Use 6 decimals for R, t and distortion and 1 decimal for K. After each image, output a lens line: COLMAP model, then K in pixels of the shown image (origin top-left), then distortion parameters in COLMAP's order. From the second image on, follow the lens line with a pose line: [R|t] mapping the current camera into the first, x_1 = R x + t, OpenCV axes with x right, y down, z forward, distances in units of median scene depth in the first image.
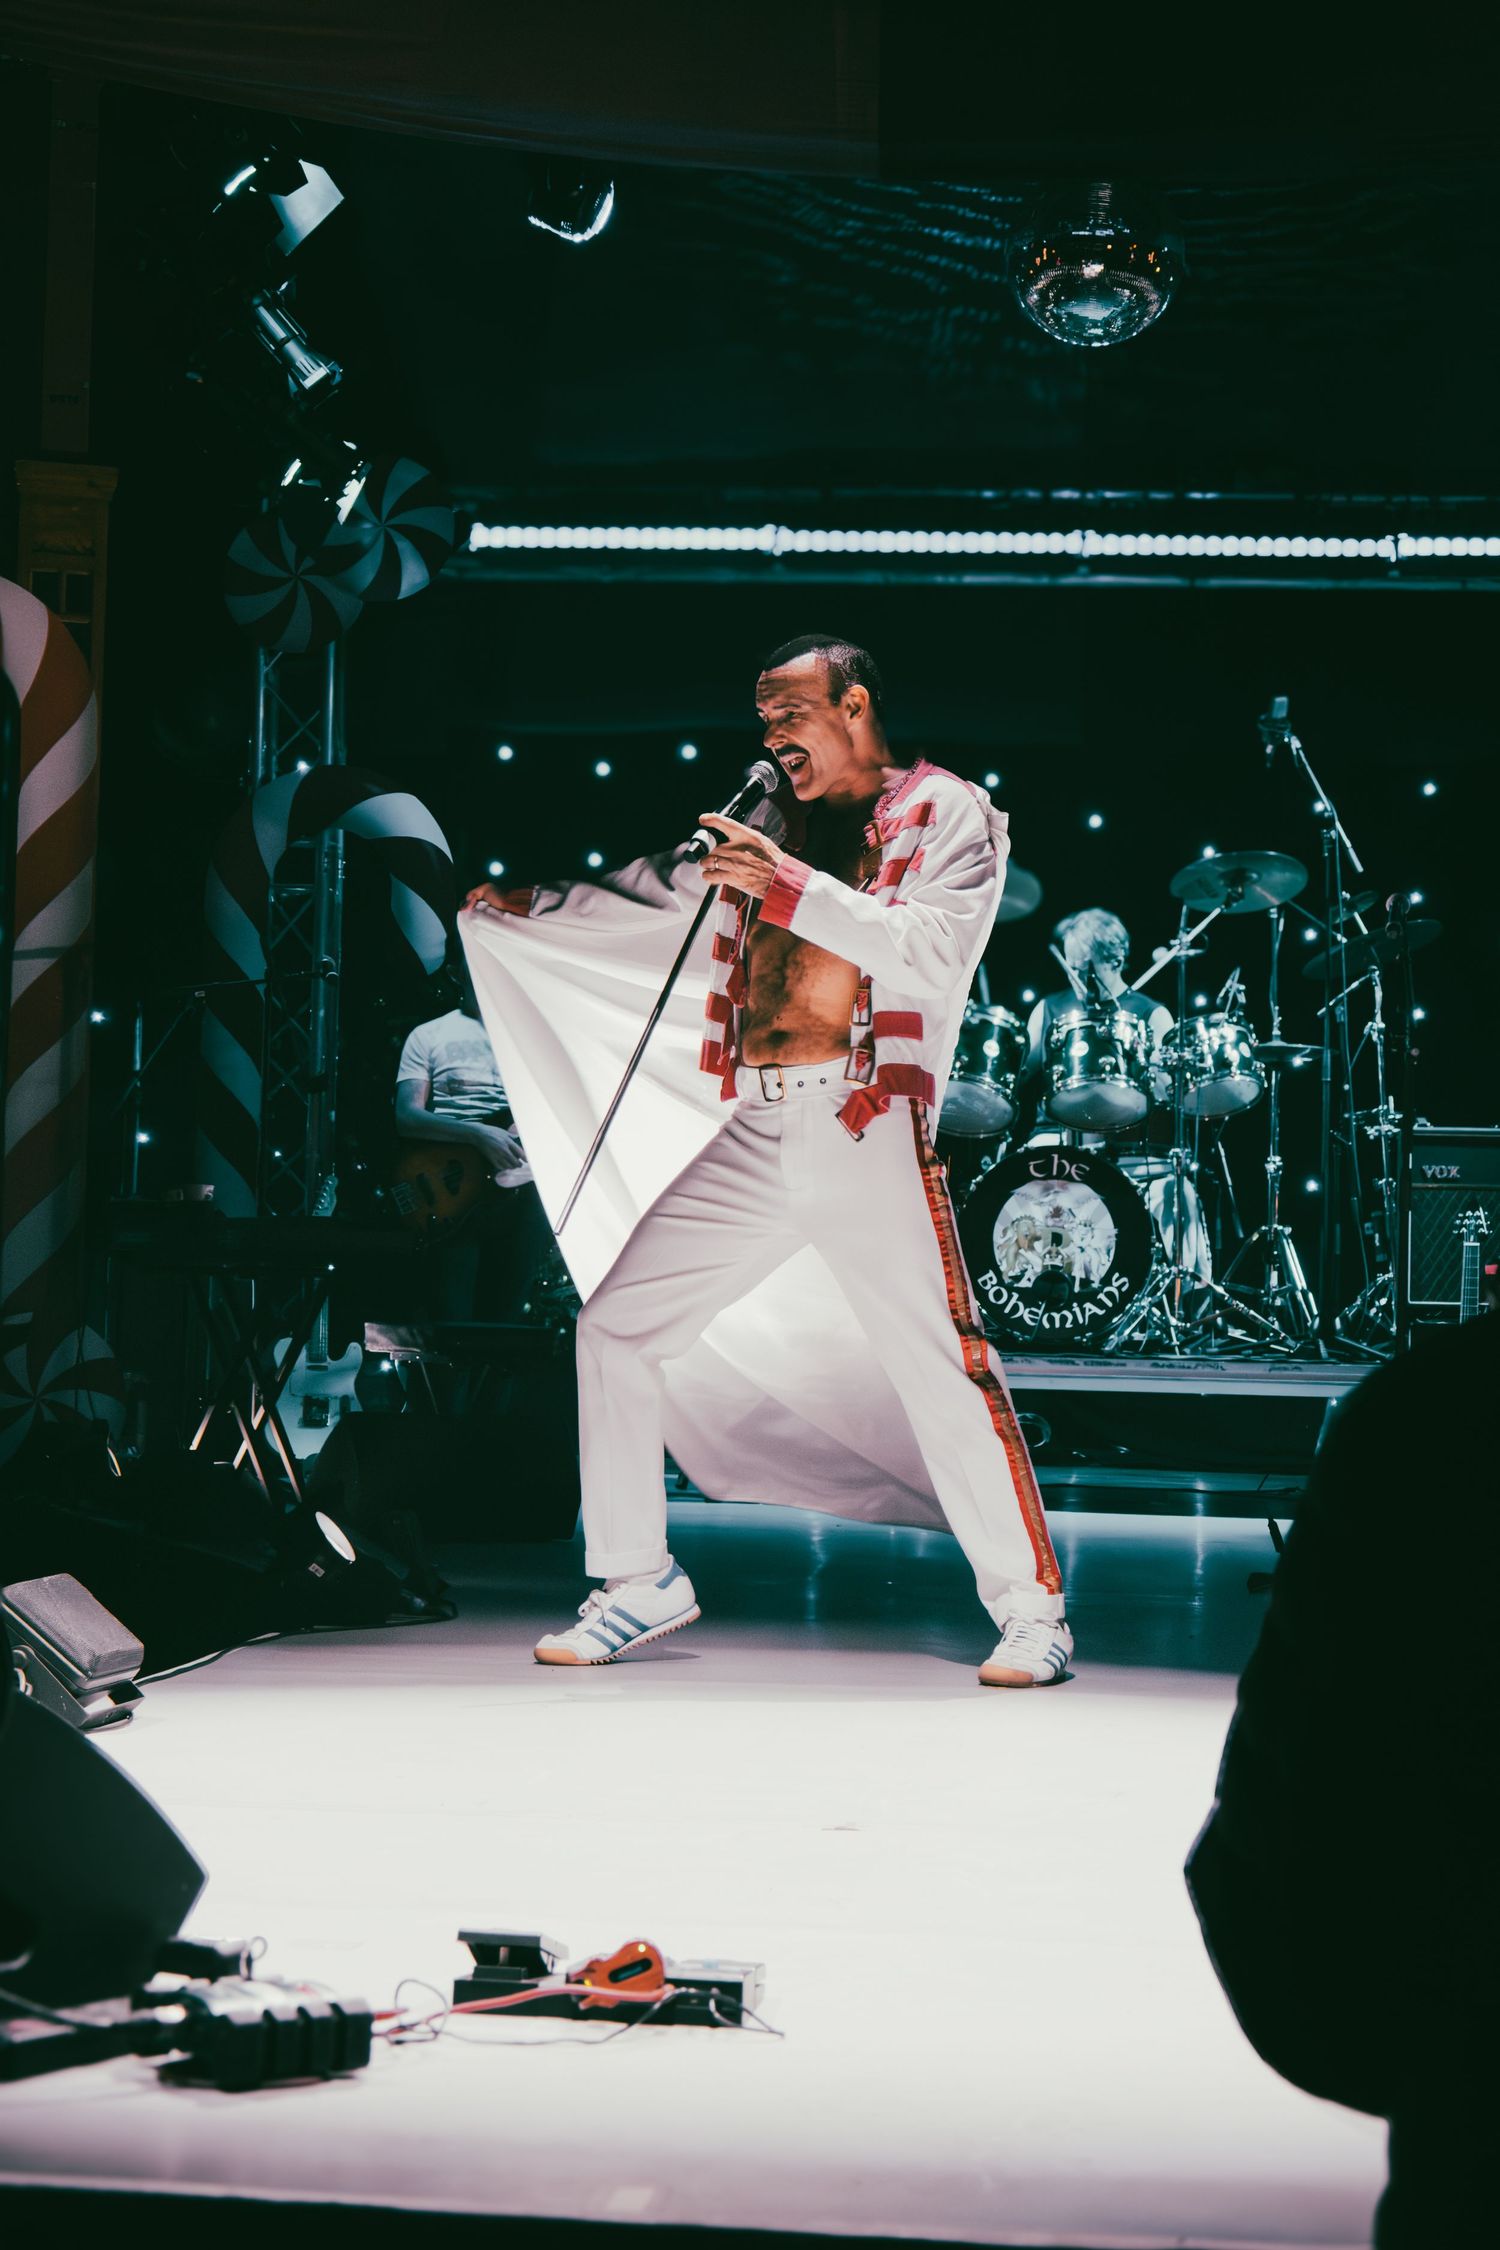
lens RADIAL K [[4328.2, 0, 750.0], [0, 4328.2, 1125.0], [0, 0, 1]] dist [-0.181012, 2.391464]
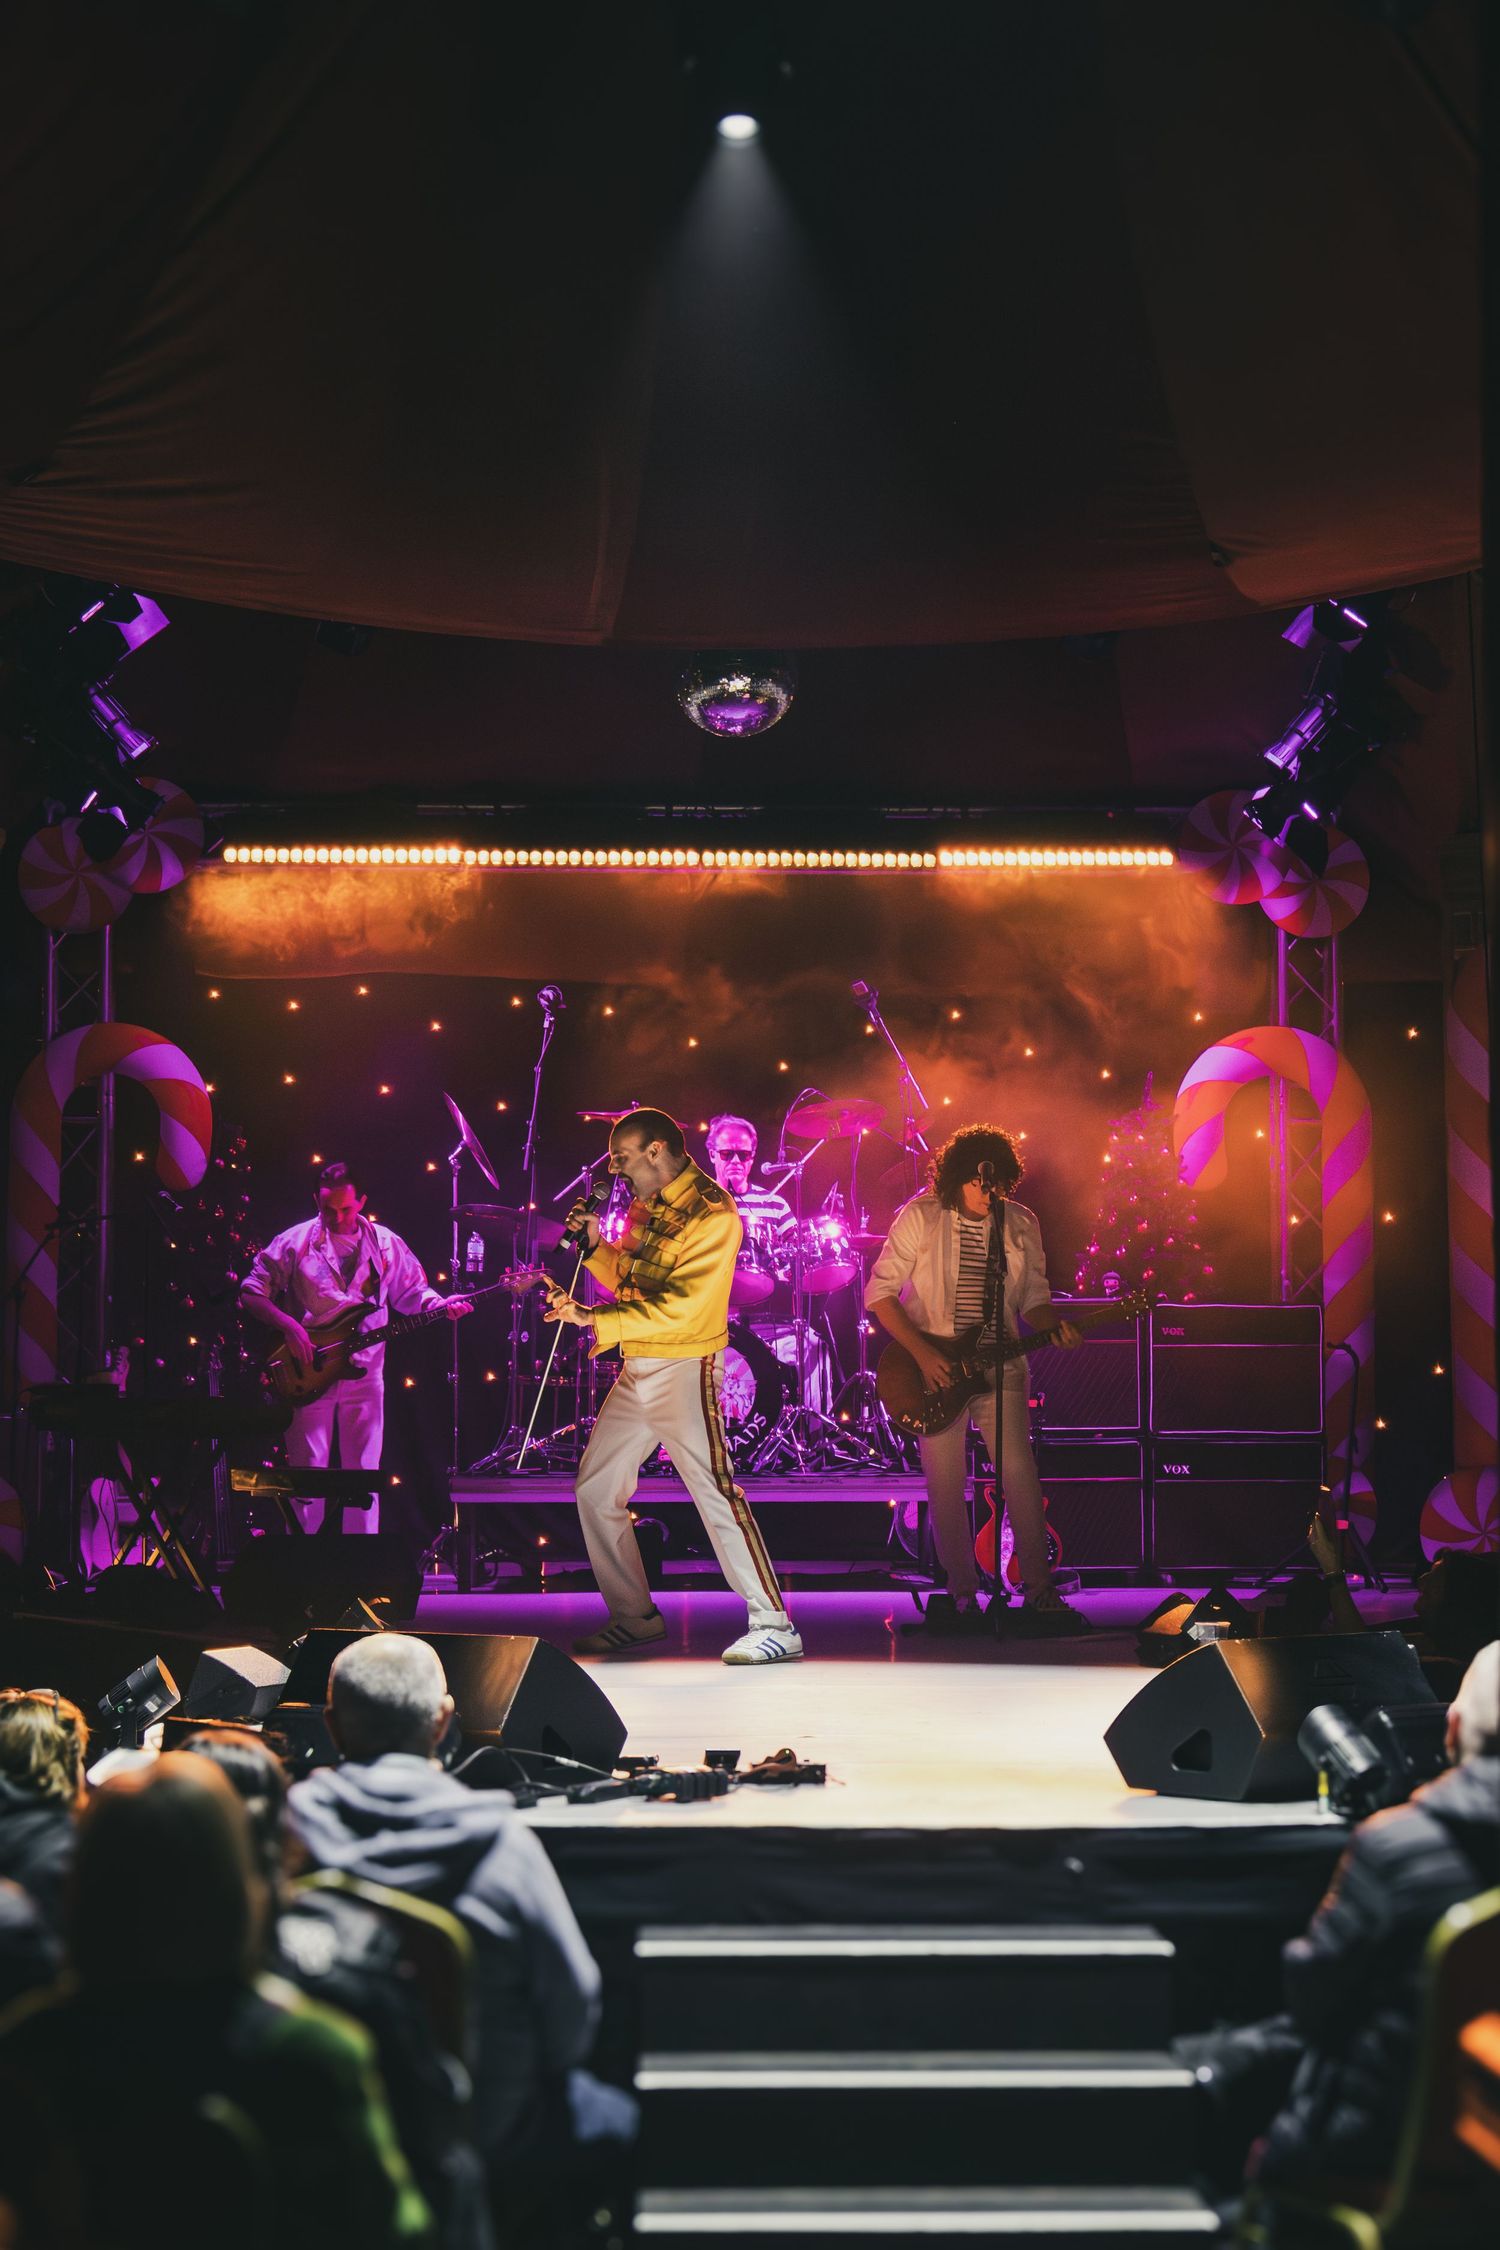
lens RADIAL K [[4503.3, 0, 750.0], [0, 4503.3, 1125.0], [0, 0, 1]] dist [0.042890, -0.124080]
pose [[0.990168, -0.019148, 0.138569, -0.108565], [0.021373, 0.999665, -0.014585, -0.034494], [-0.138244, 0.017404, 0.990245, -0.384650]]
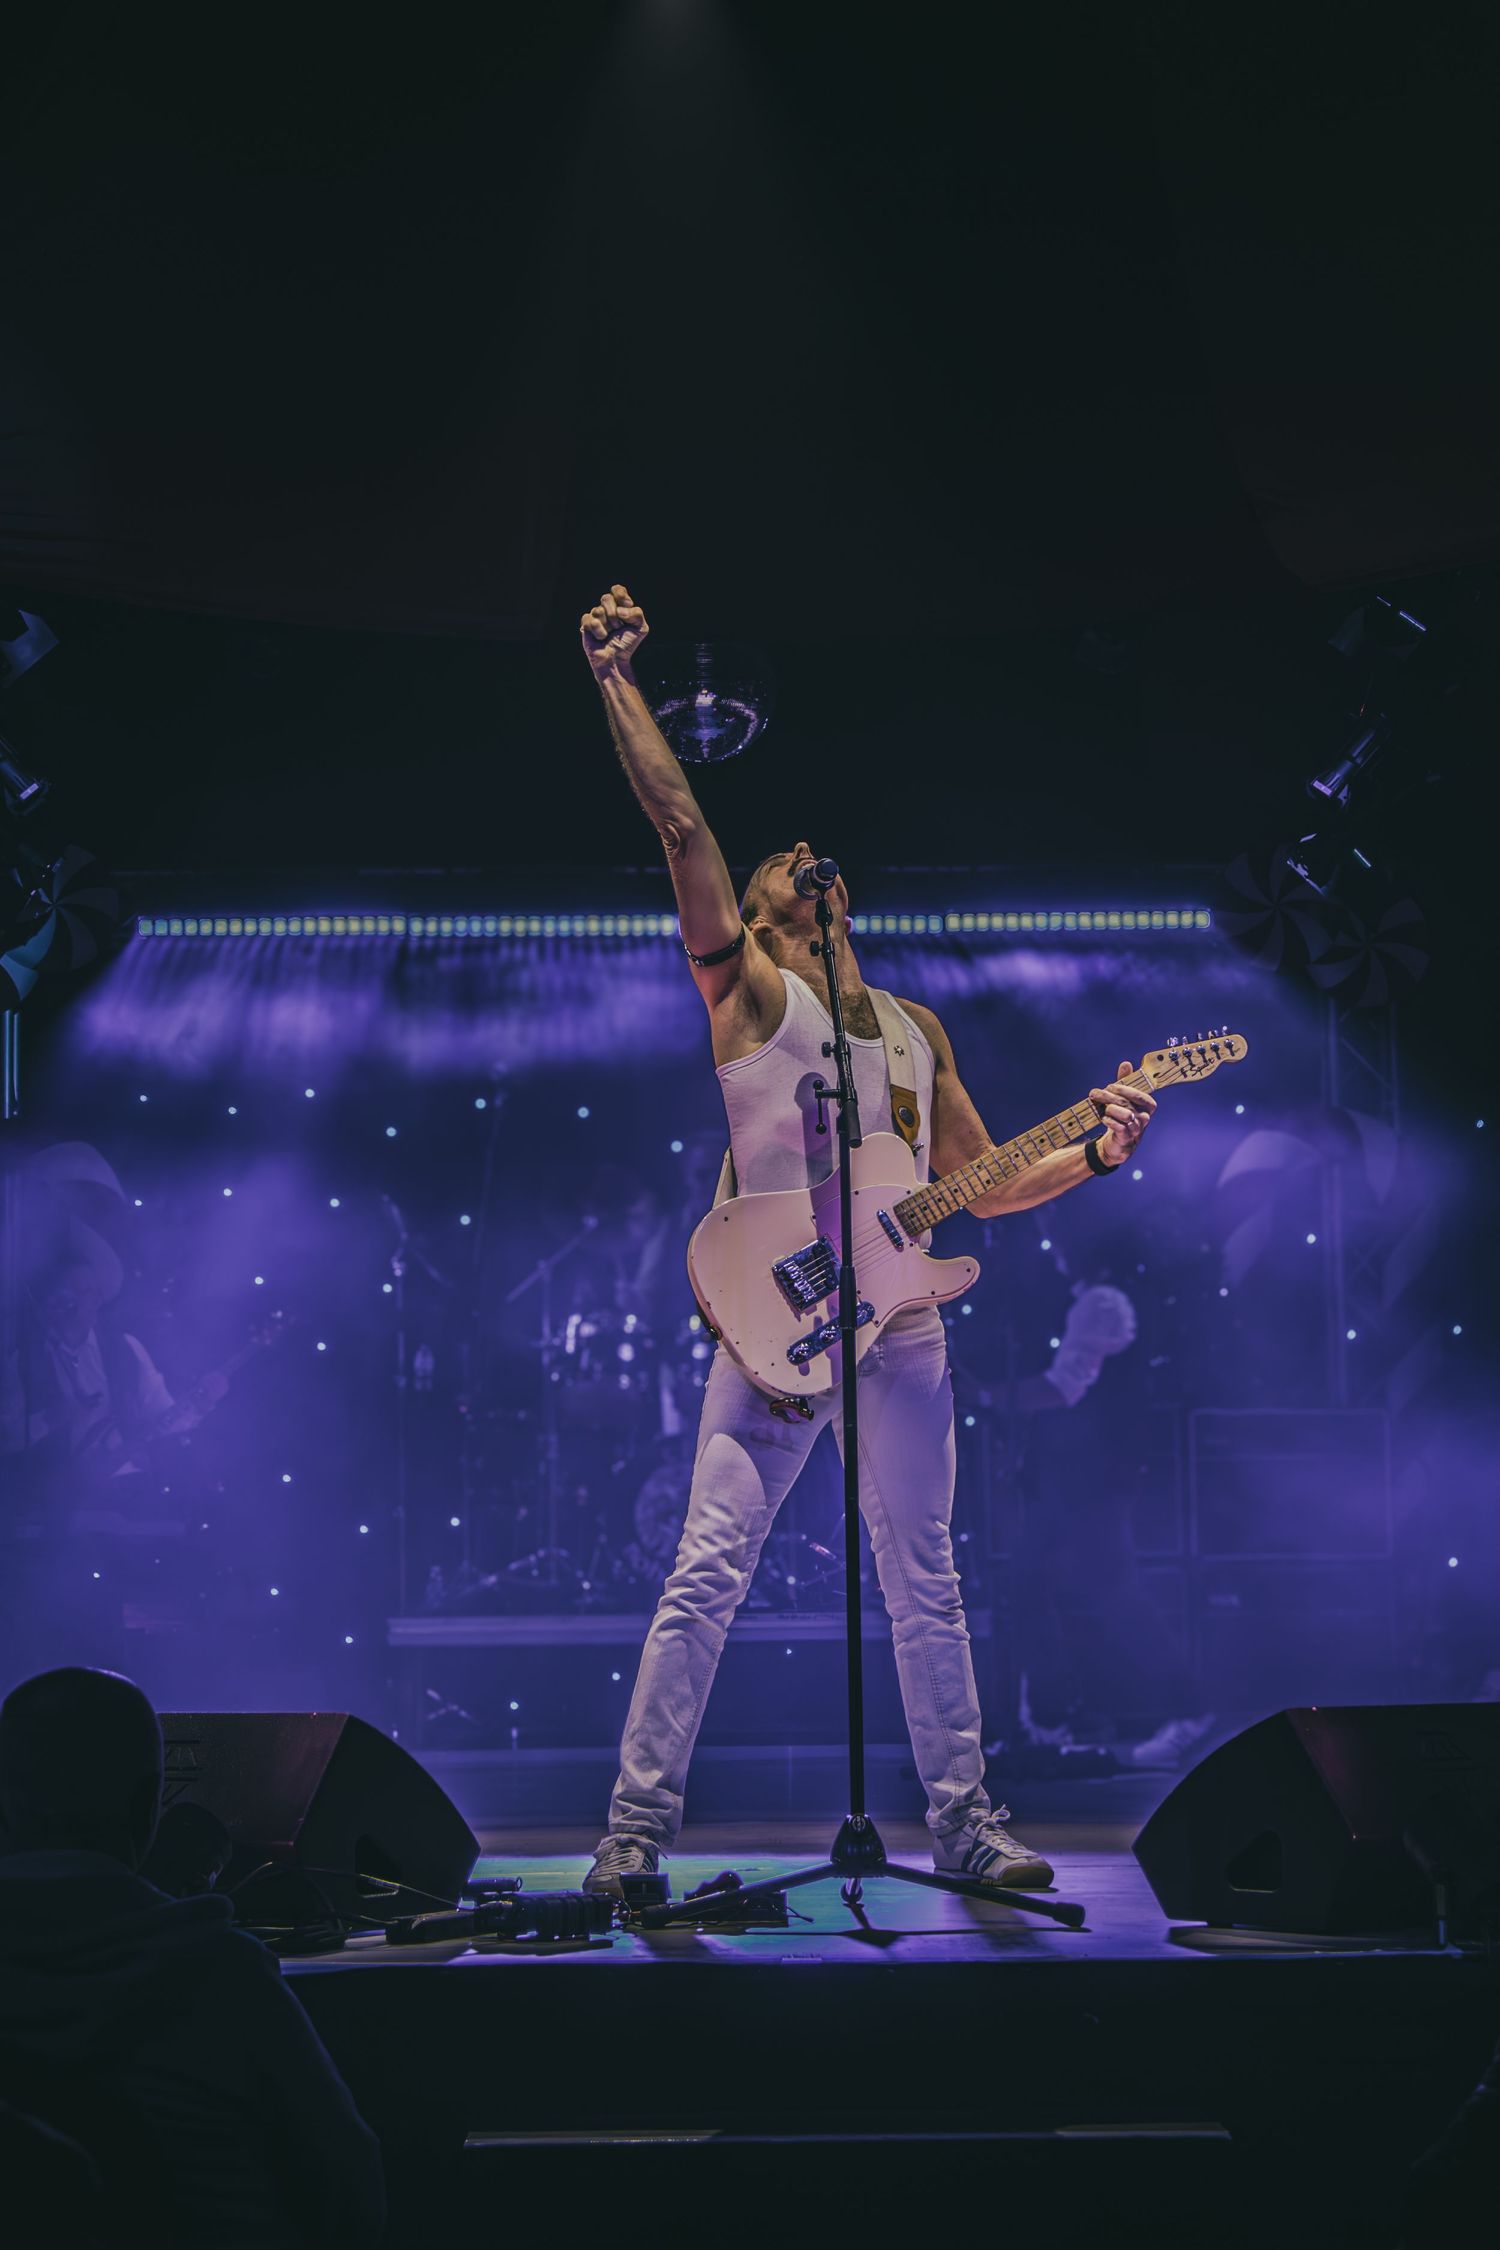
lens RADIAL K [[4503.3, 0, 750.0], [0, 4503.3, 1125.0], [0, 0, 1]] dist [0.042890, -0.124080]
pose [[0.991144, -0.024925, 0.130430, -0.068654], [0.033385, 0.997449, -0.063088, -0.001128], [-0.128525, 0.066884, 0.989448, -0.214314]]
